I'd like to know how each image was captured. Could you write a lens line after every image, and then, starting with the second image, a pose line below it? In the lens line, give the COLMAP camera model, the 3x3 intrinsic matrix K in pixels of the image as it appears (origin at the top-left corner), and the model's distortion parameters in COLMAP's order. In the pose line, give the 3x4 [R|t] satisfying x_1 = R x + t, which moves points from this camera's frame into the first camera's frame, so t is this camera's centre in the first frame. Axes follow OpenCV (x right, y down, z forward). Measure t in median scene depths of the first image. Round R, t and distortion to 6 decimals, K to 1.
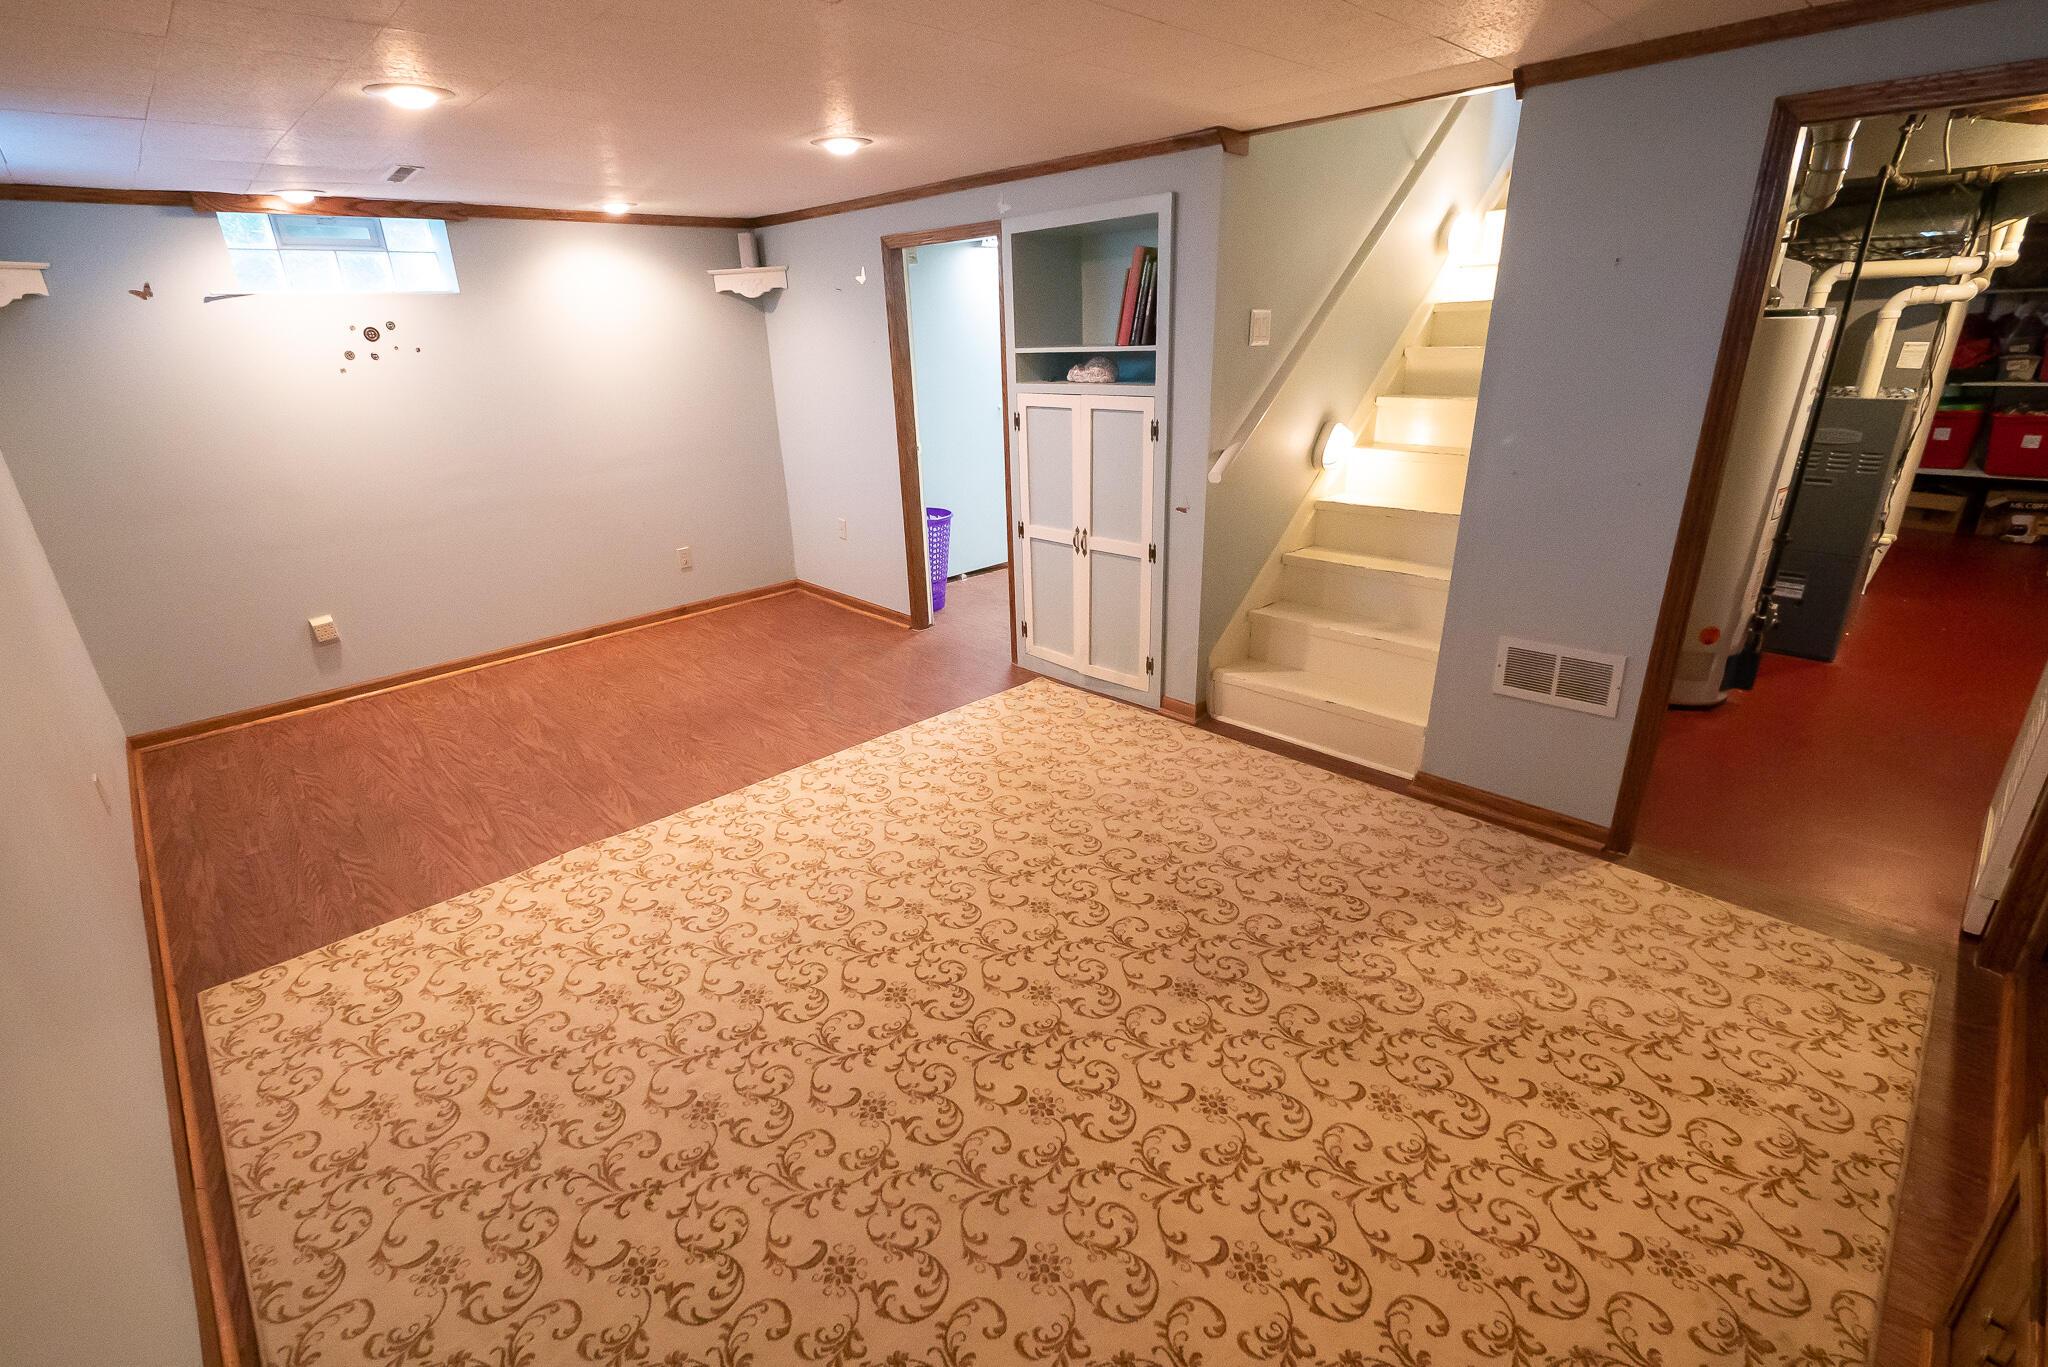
lens RADIAL K [[904.2, 0, 1024.0], [0, 904.2, 683.5], [0, 0, 1]] dist [-0.005281, -0.000245]
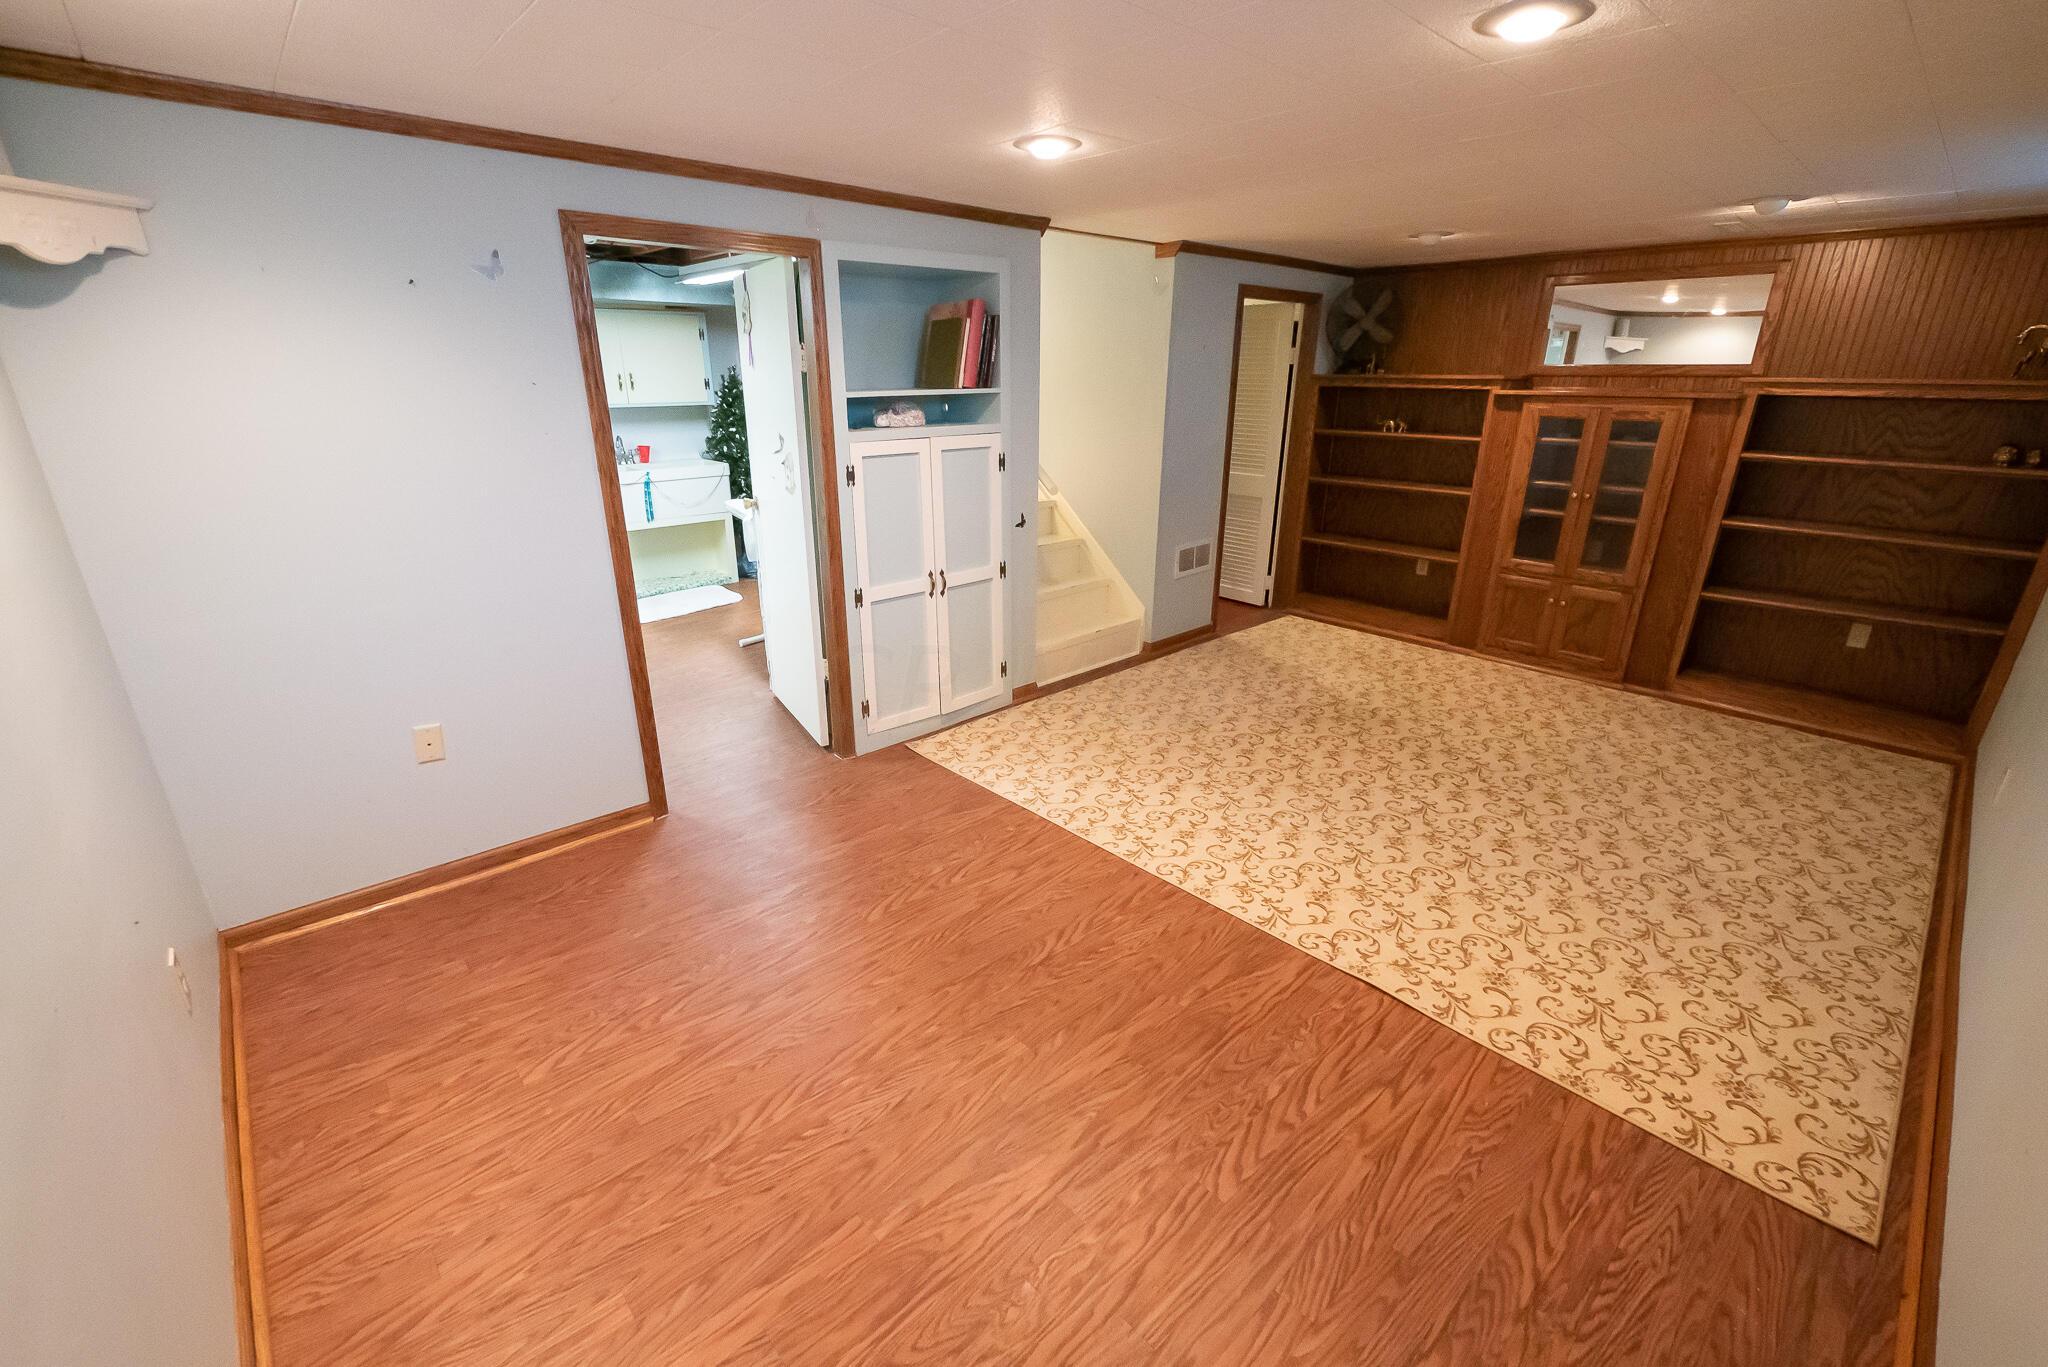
lens RADIAL K [[851.2, 0, 1009.4], [0, 851.2, 677.5], [0, 0, 1]] dist [-0.001520, -0.000362]
pose [[0.043837, -0.305423, 0.951207, -1.082215], [0.366077, 0.890809, 0.269159, -0.363468], [-0.929552, 0.336416, 0.150859, 1.033873]]
